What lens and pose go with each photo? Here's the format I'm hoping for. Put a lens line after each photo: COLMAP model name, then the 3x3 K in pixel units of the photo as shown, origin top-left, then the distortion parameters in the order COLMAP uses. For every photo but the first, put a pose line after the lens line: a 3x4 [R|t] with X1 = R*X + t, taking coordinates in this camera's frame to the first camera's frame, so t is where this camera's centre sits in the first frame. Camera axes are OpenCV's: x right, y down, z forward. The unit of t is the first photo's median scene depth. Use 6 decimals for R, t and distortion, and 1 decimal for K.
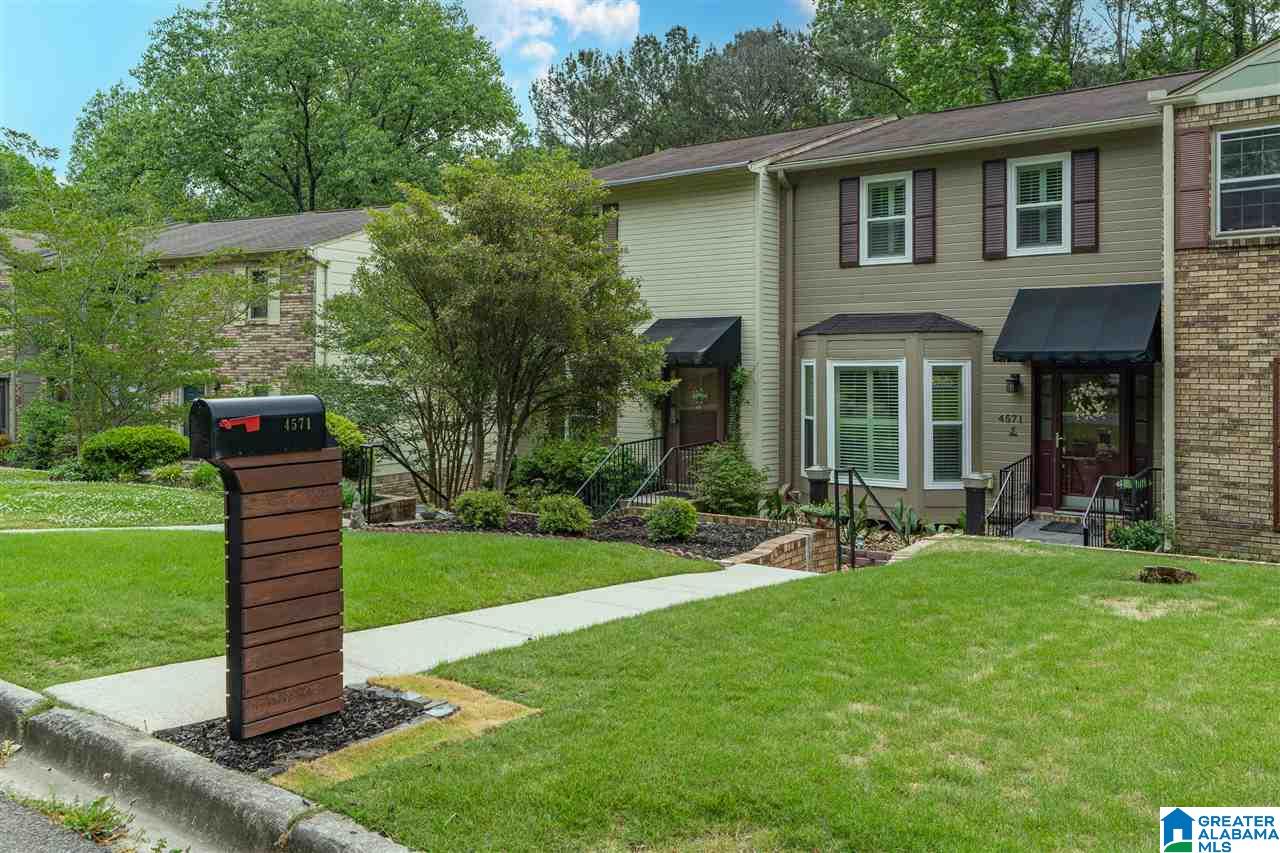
lens RADIAL K [[1074.4, 0, 667.8], [0, 1074.4, 339.5], [0, 0, 1]] dist [-0.012791, -0.008284]
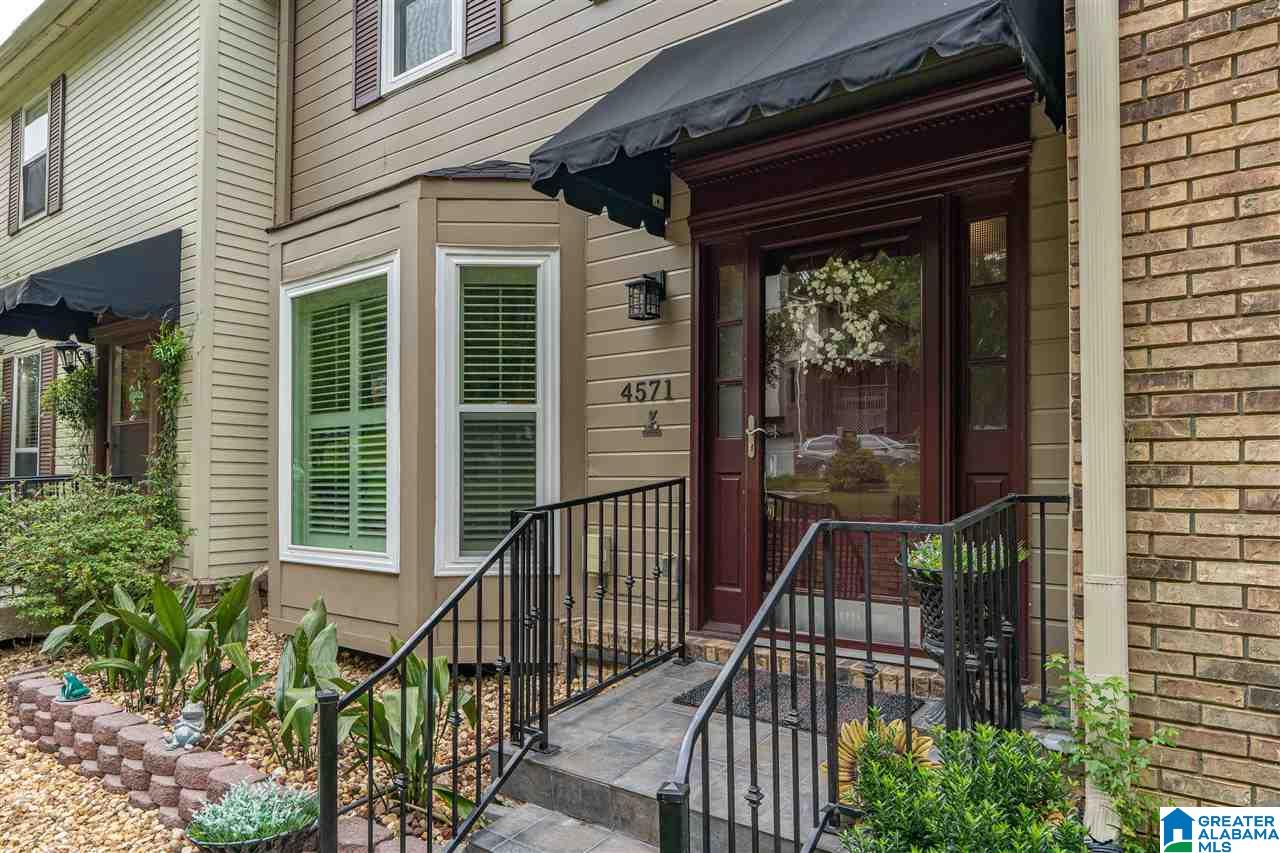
lens RADIAL K [[823.9, 0, 624.1], [0, 823.9, 458.7], [0, 0, 1]] dist [0.003577, -0.000087]
pose [[0.999904, -0.006096, -0.012442, 0.330287], [0.006124, 0.999979, 0.002186, 0.102276], [0.012429, -0.002262, 0.999920, 0.740132]]
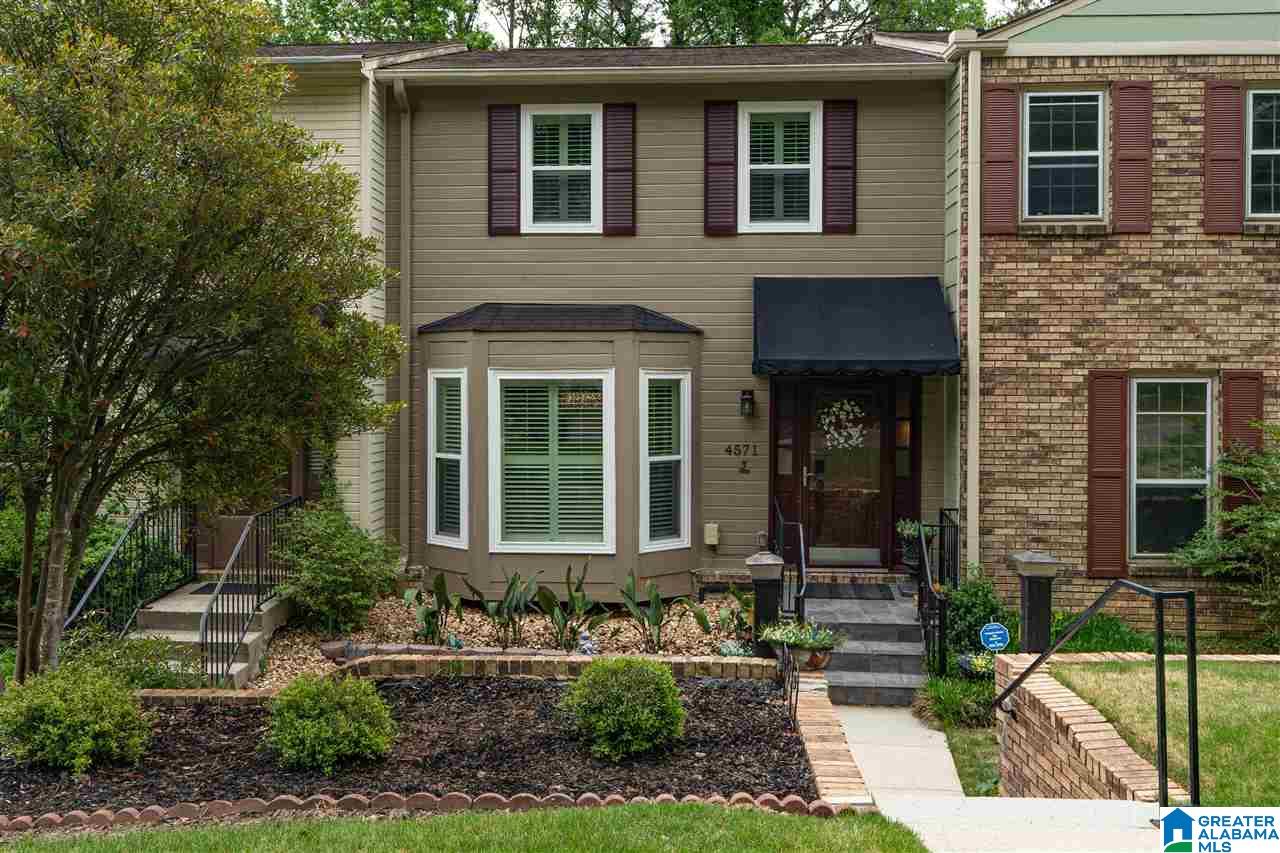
lens RADIAL K [[1107.9, 0, 645.1], [0, 1107.9, 382.9], [0, 0, 1]] dist [-0.007840, 0.001350]
pose [[0.823128, 0.000022, 0.567856, -0.183442], [-0.016333, 0.999587, 0.023637, 0.010465], [-0.567621, -0.028731, 0.822788, 0.422703]]
